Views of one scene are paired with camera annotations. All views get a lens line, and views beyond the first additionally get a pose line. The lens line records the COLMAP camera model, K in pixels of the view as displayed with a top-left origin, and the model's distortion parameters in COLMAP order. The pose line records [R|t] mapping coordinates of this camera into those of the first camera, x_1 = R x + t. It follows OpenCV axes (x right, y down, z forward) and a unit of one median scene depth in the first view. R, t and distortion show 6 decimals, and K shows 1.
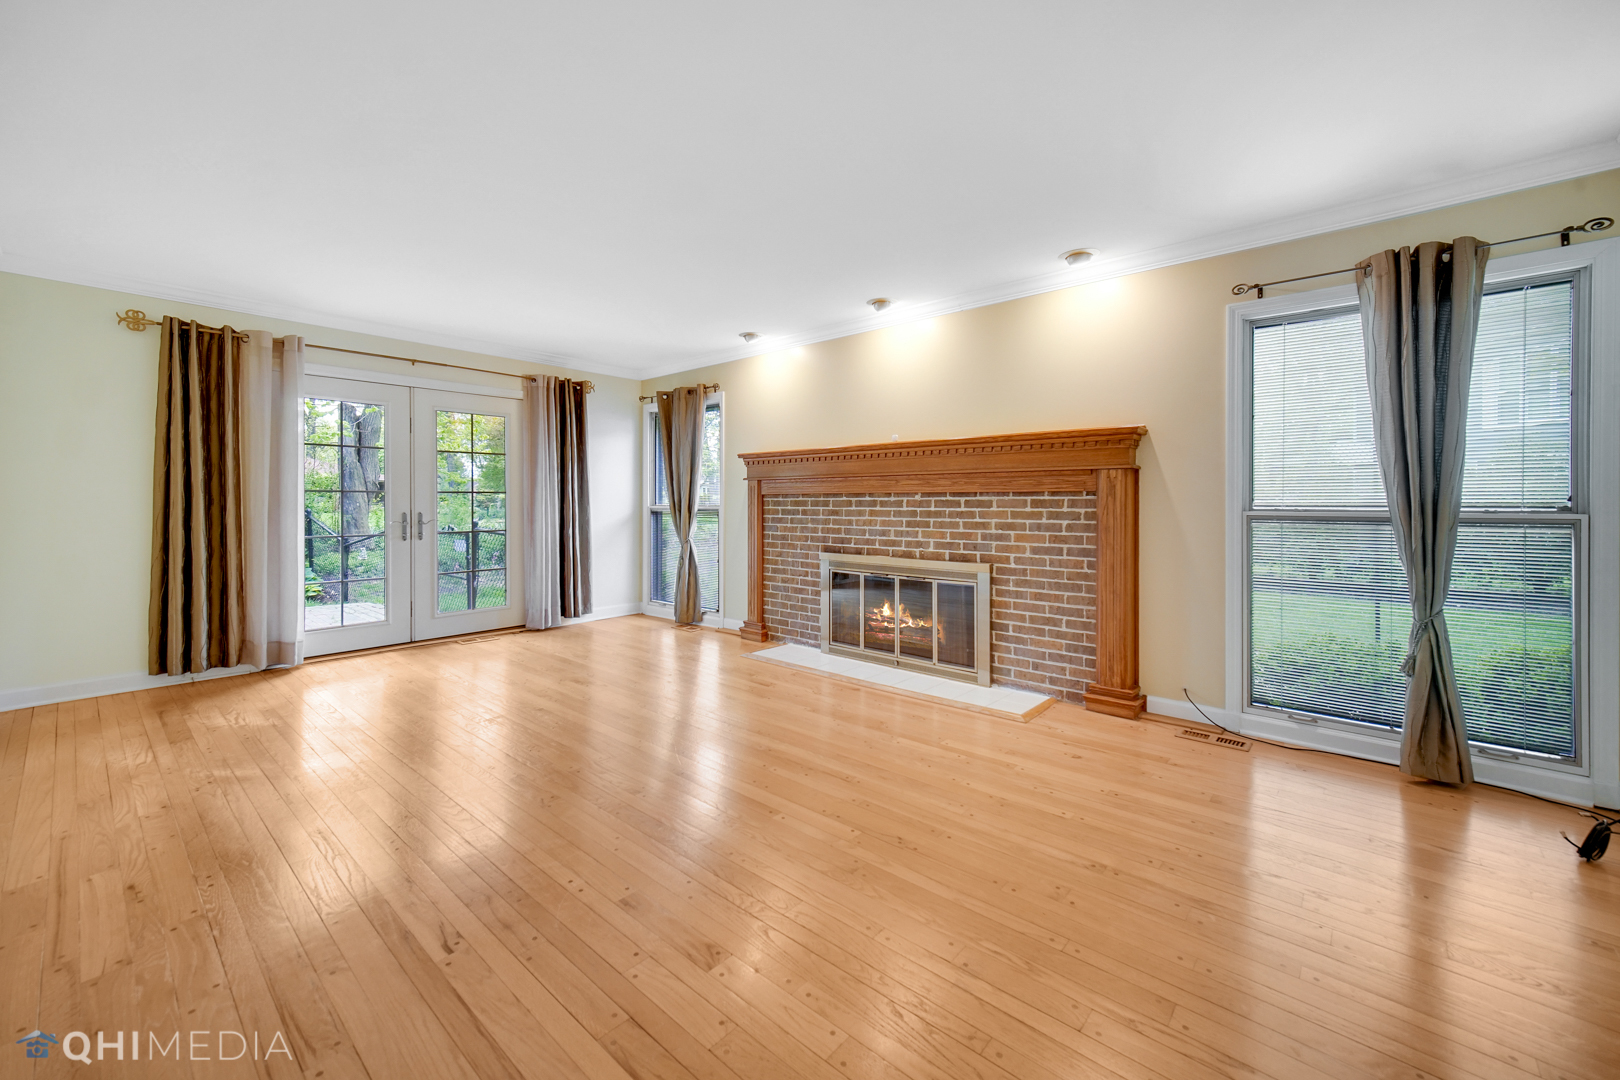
lens RADIAL K [[646.5, 0, 808.2], [0, 646.5, 507.0], [0, 0, 1]] dist [0.010857, 0.000513]
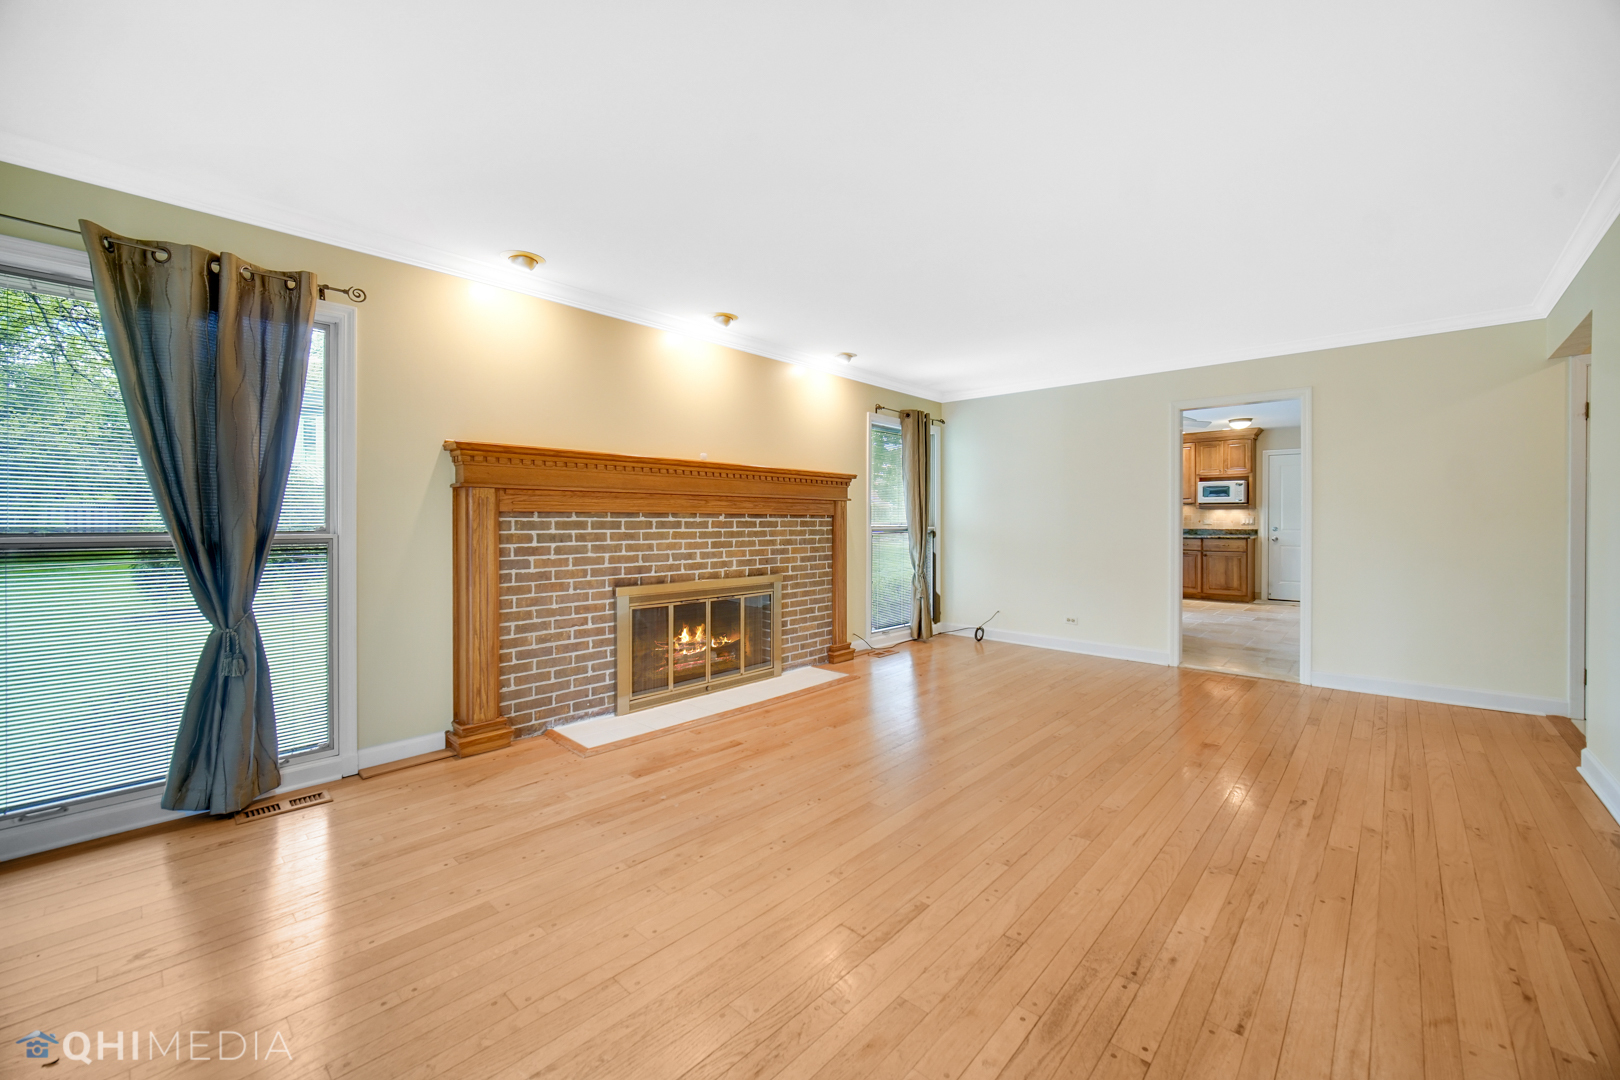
lens RADIAL K [[646.5, 0, 800.4], [0, 646.5, 529.5], [0, 0, 1]] dist [0.010857, 0.000513]
pose [[0.024449, -0.015325, 0.999584, -0.836734], [0.006533, 0.999864, 0.015170, -0.011848], [-0.999680, 0.006159, 0.024546, 0.842336]]
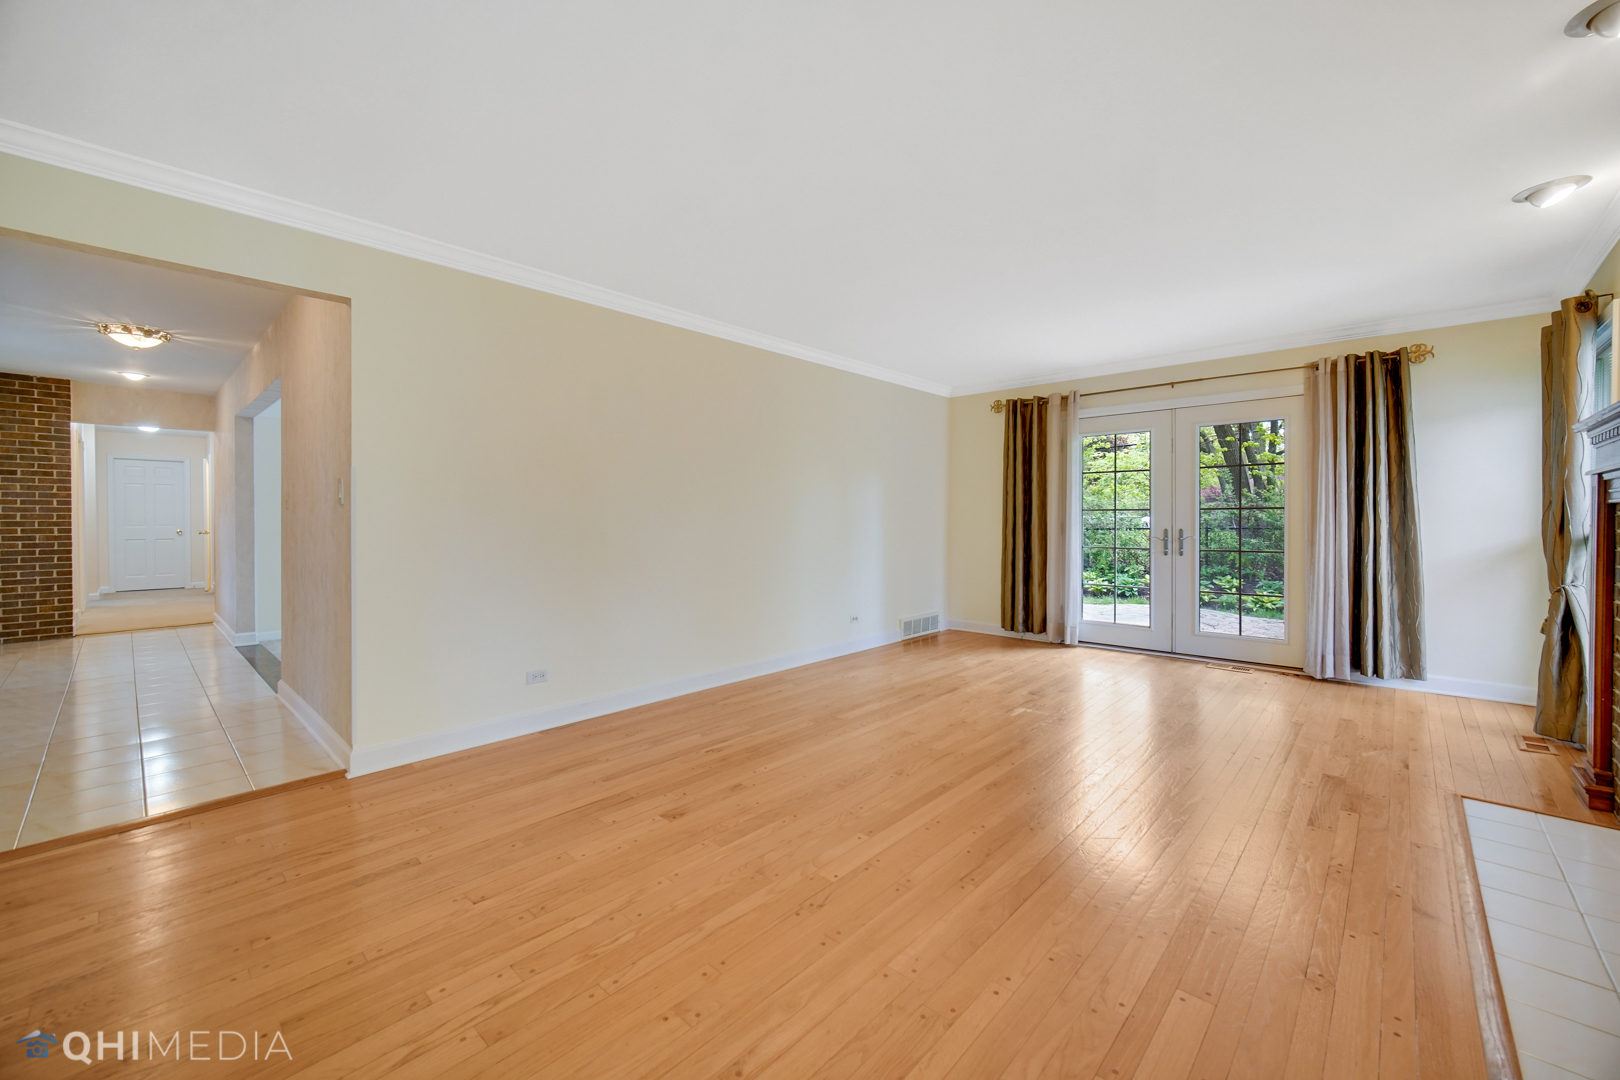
lens RADIAL K [[646.5, 0, 809.6], [0, 646.5, 514.2], [0, 0, 1]] dist [0.010857, 0.000513]
pose [[-0.027622, -0.005488, -0.999603, 0.521281], [-0.006546, 0.999964, -0.005309, -0.006297], [0.999597, 0.006397, -0.027656, 0.514411]]
